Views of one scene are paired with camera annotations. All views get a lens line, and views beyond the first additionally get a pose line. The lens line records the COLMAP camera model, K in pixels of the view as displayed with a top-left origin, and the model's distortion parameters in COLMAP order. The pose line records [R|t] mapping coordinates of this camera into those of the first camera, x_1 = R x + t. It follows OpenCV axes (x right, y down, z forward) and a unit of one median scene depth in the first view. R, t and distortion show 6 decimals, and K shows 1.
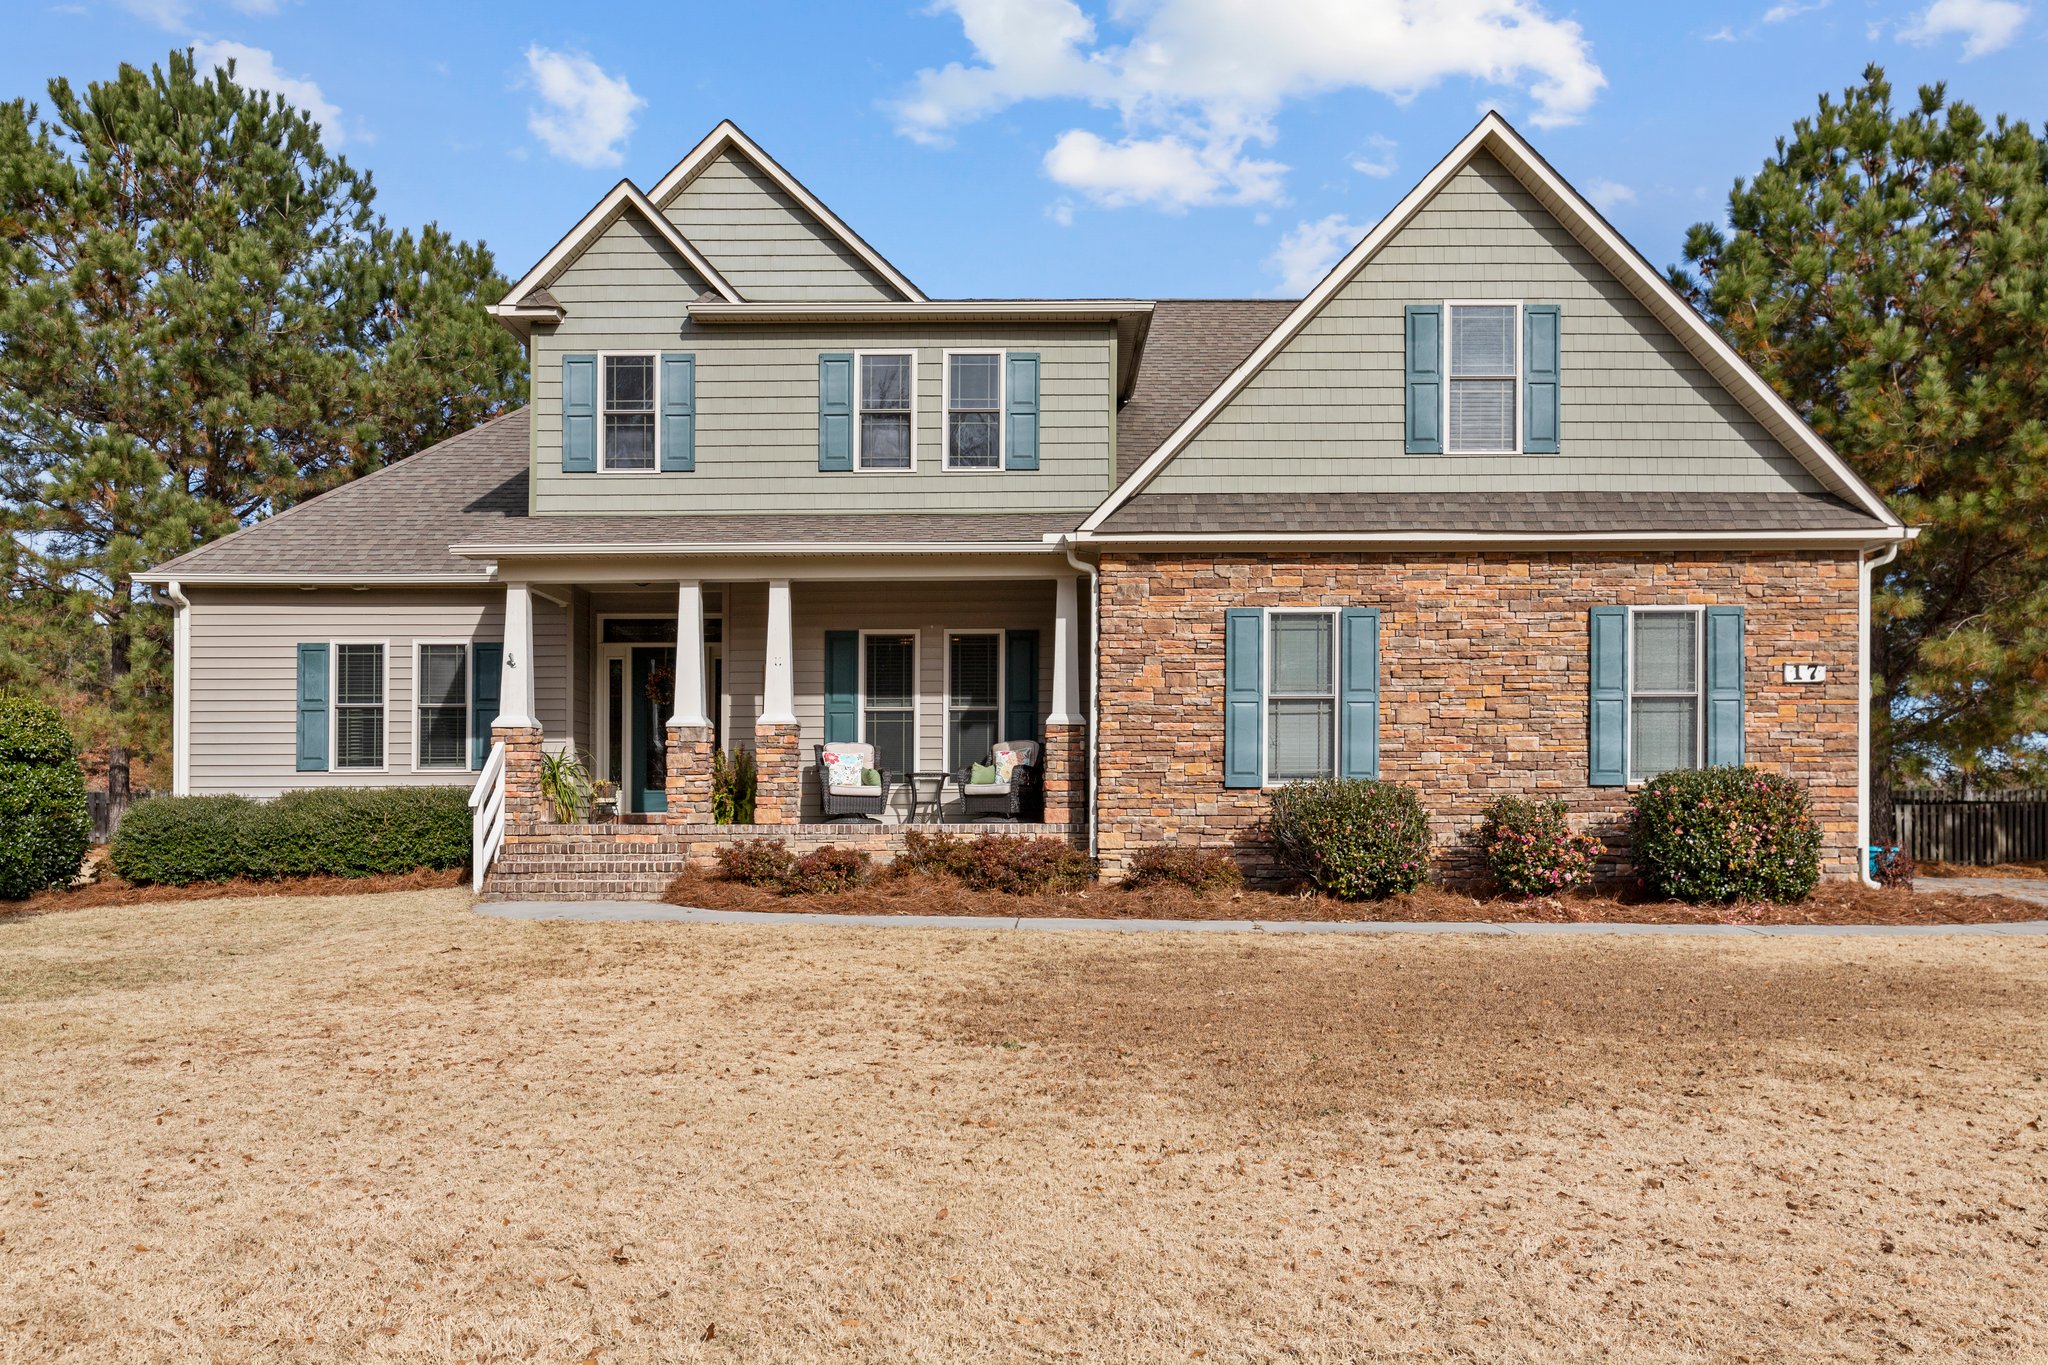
lens RADIAL K [[1731.5, 0, 1028.9], [0, 1731.5, 759.6], [0, 0, 1]] dist [-0.001756, 0.002298]
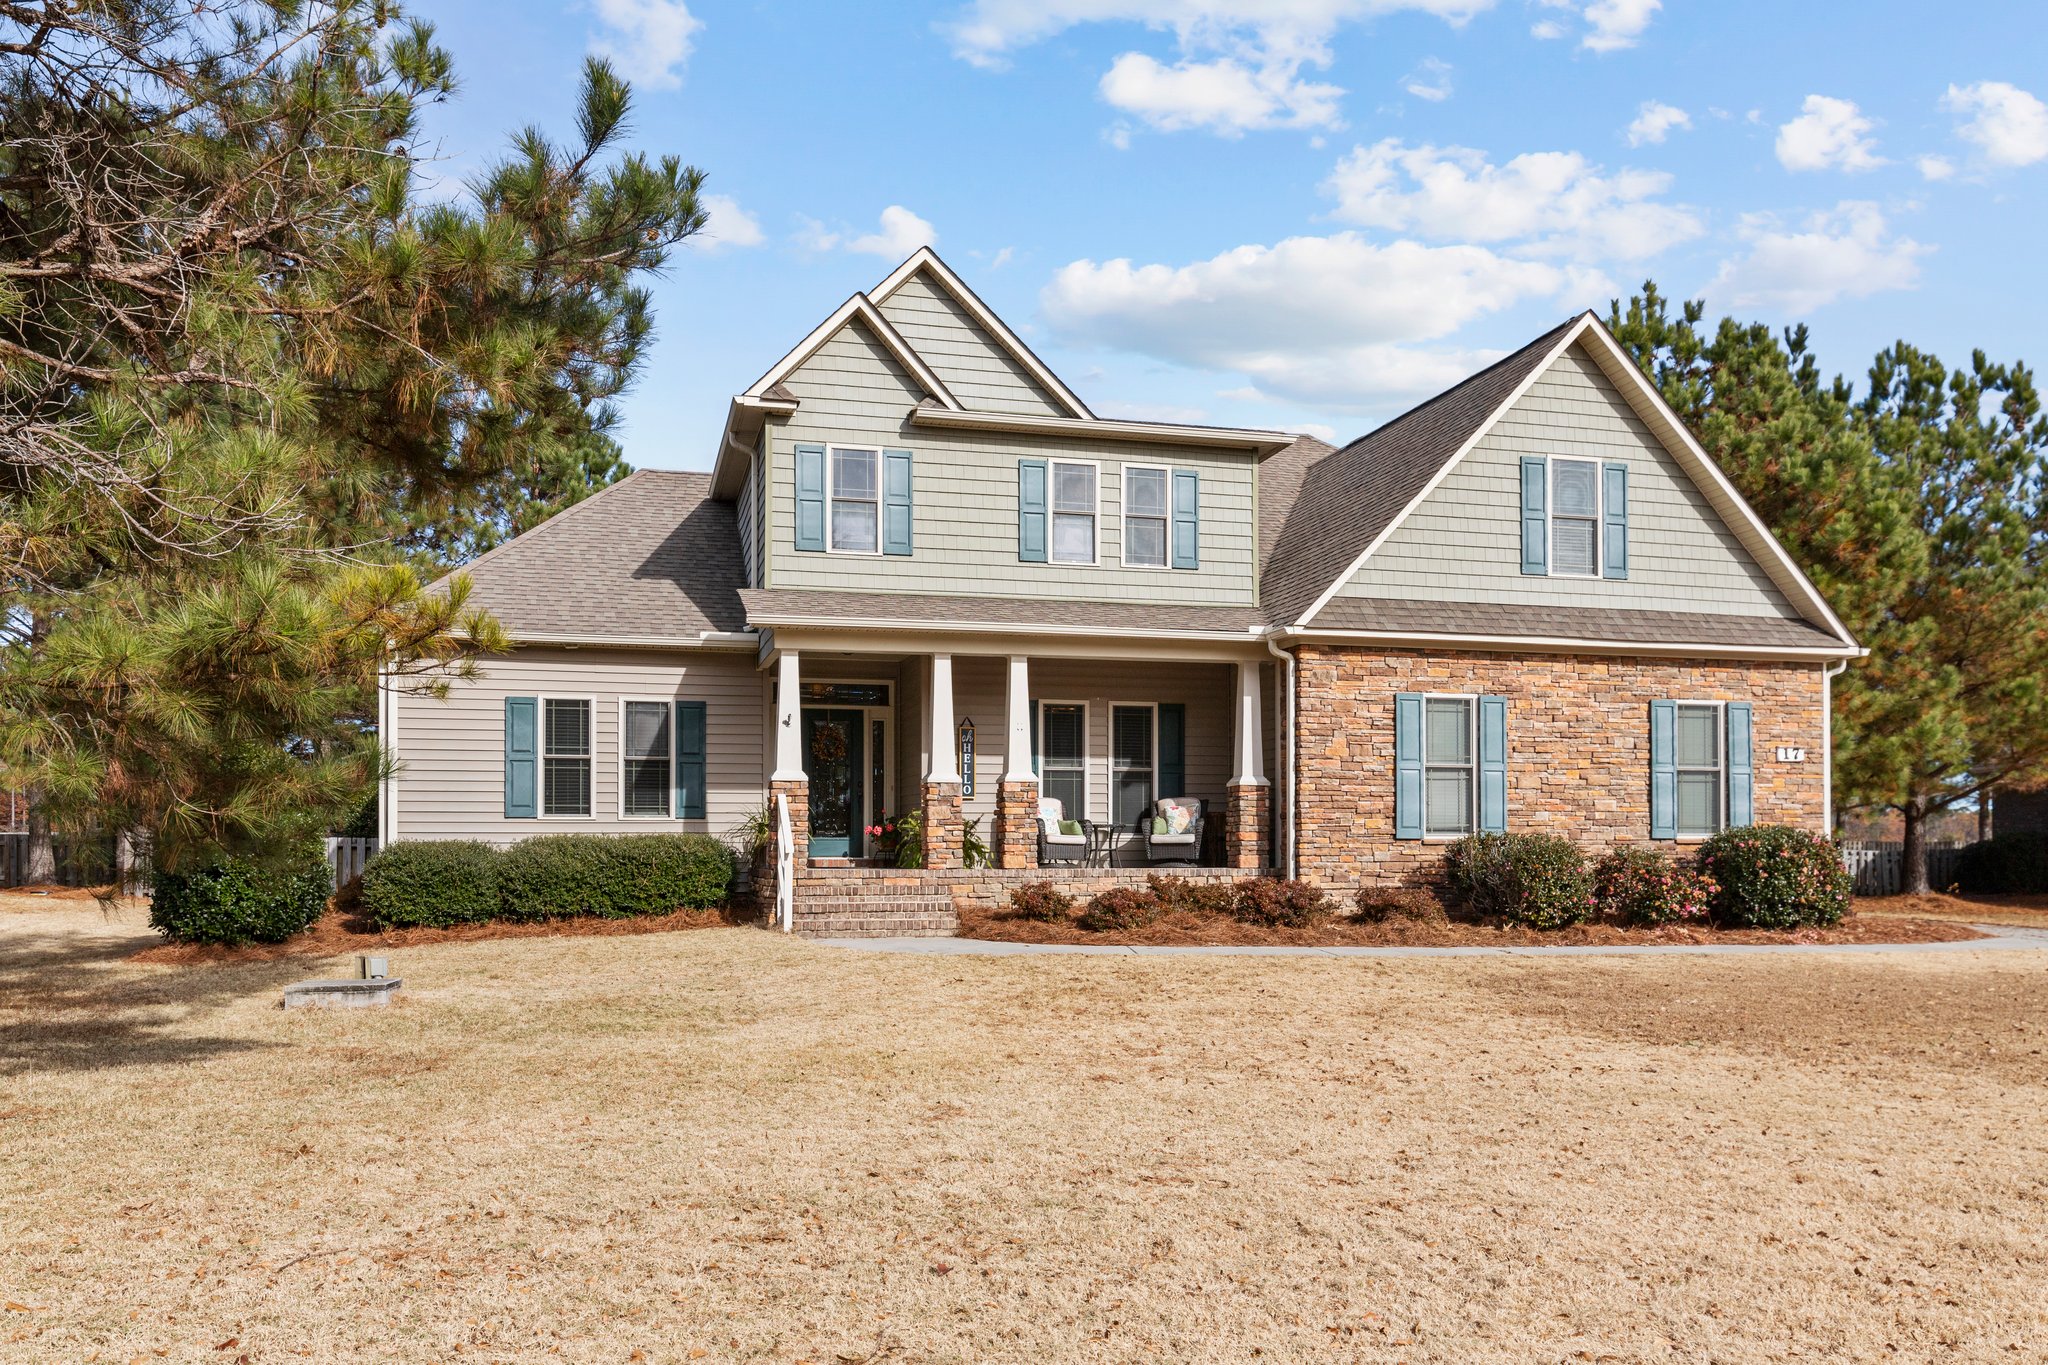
lens RADIAL K [[1547.3, 0, 1029.9], [0, 1547.3, 788.4], [0, 0, 1]] dist [0.002350, -0.000824]
pose [[0.965799, 0.013206, 0.258956, -0.404552], [-0.010090, 0.999860, -0.013358, -0.002247], [-0.259096, 0.010288, 0.965797, 0.007778]]
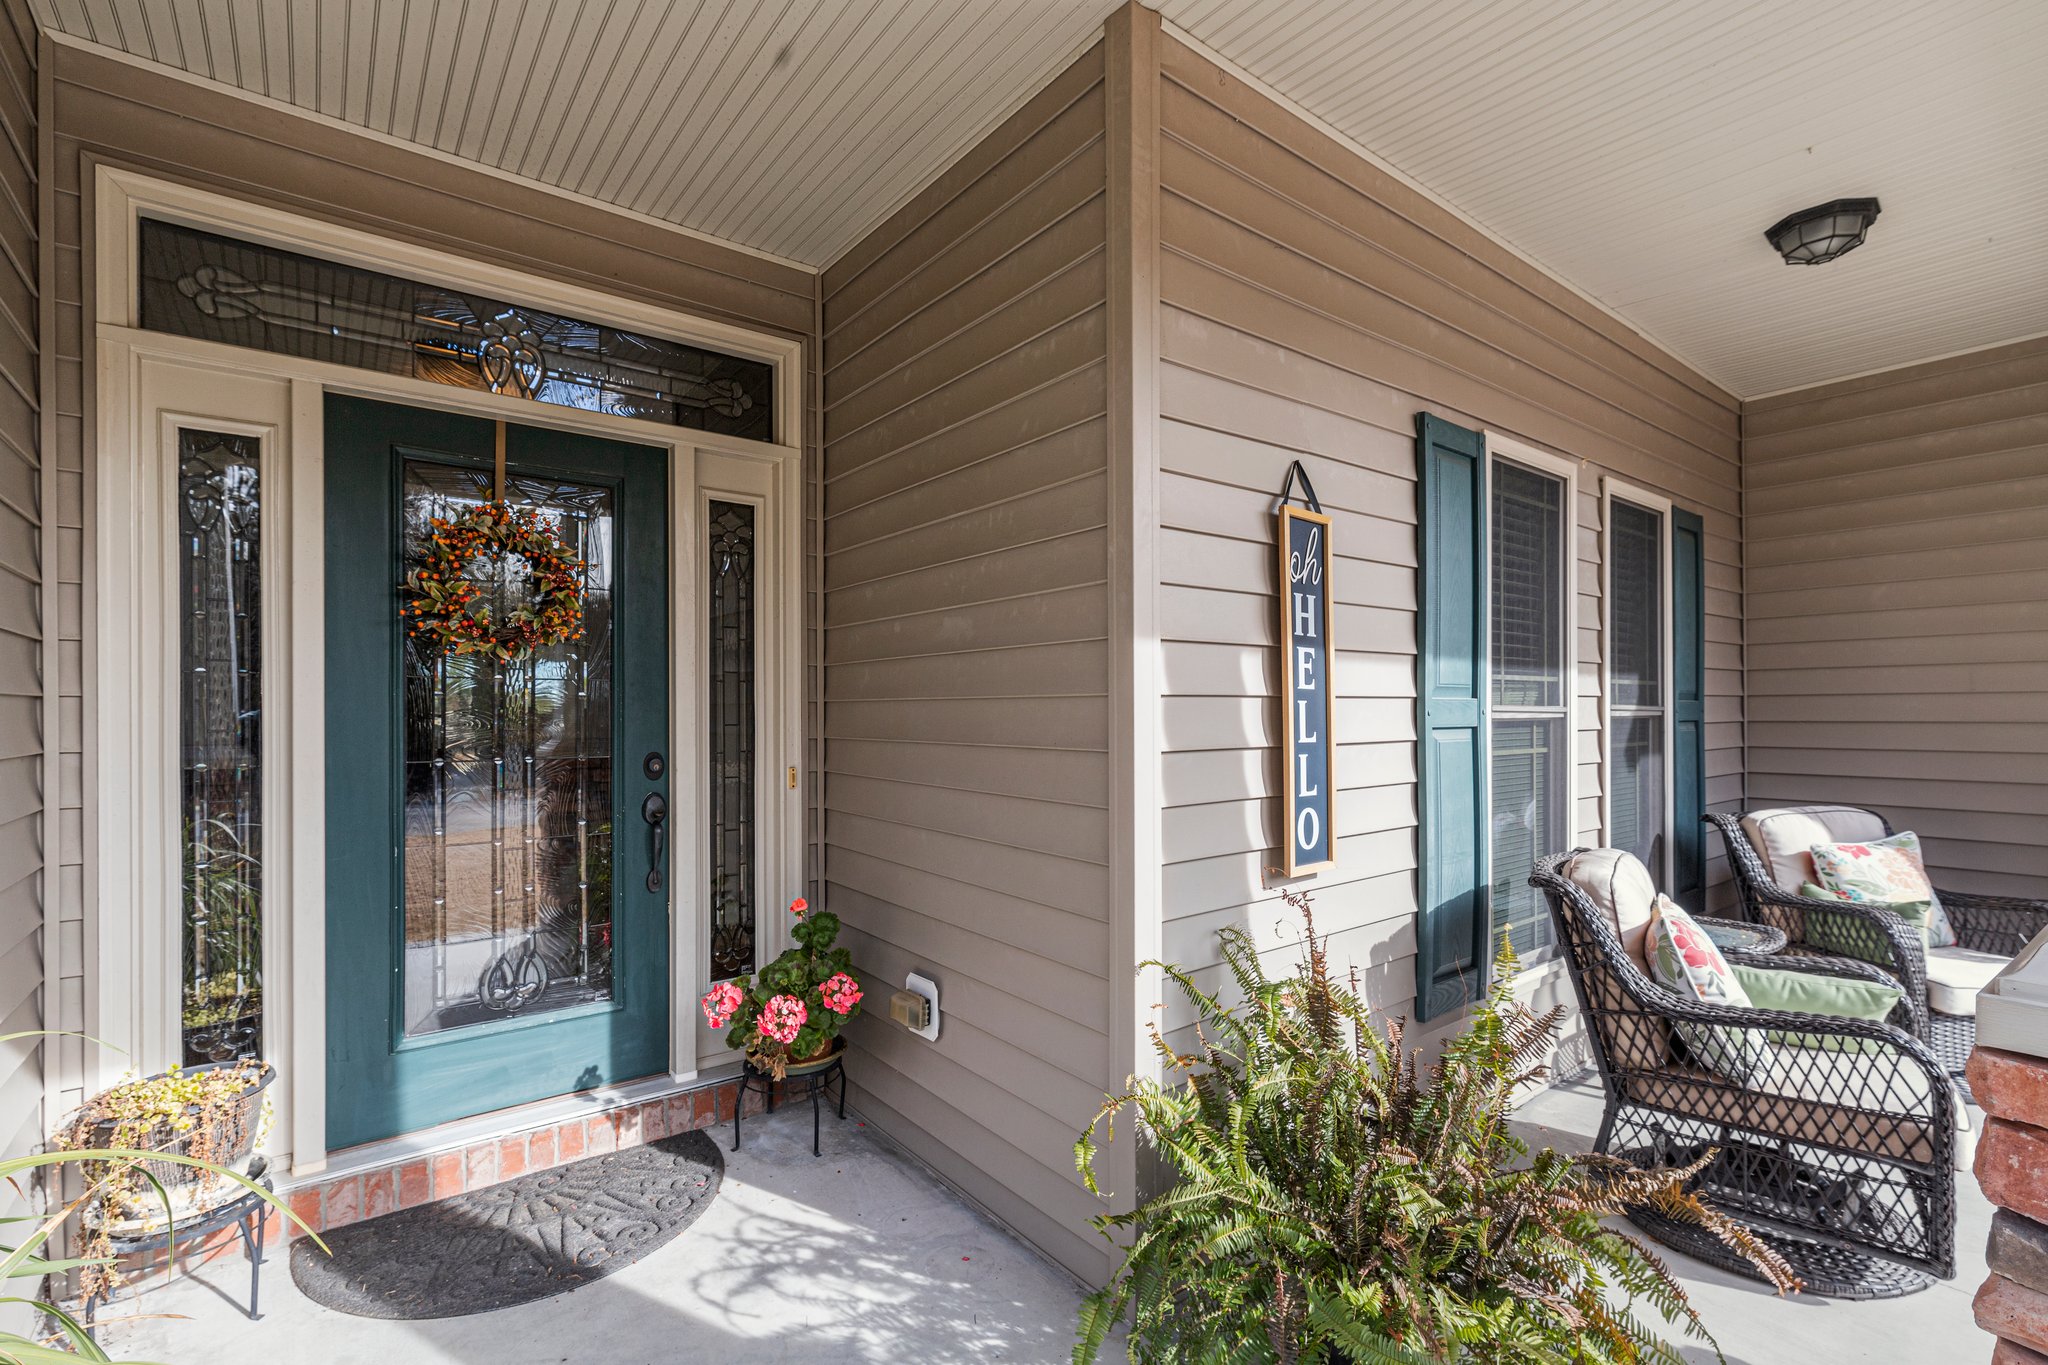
lens RADIAL K [[921.5, 0, 1027.4], [0, 921.5, 709.3], [0, 0, 1]] dist [0.002577, 0.000454]
pose [[0.793500, 0.002825, 0.608563, -0.271401], [-0.019302, 0.999603, 0.020528, -0.034451], [-0.608264, -0.028035, 0.793240, 1.011572]]
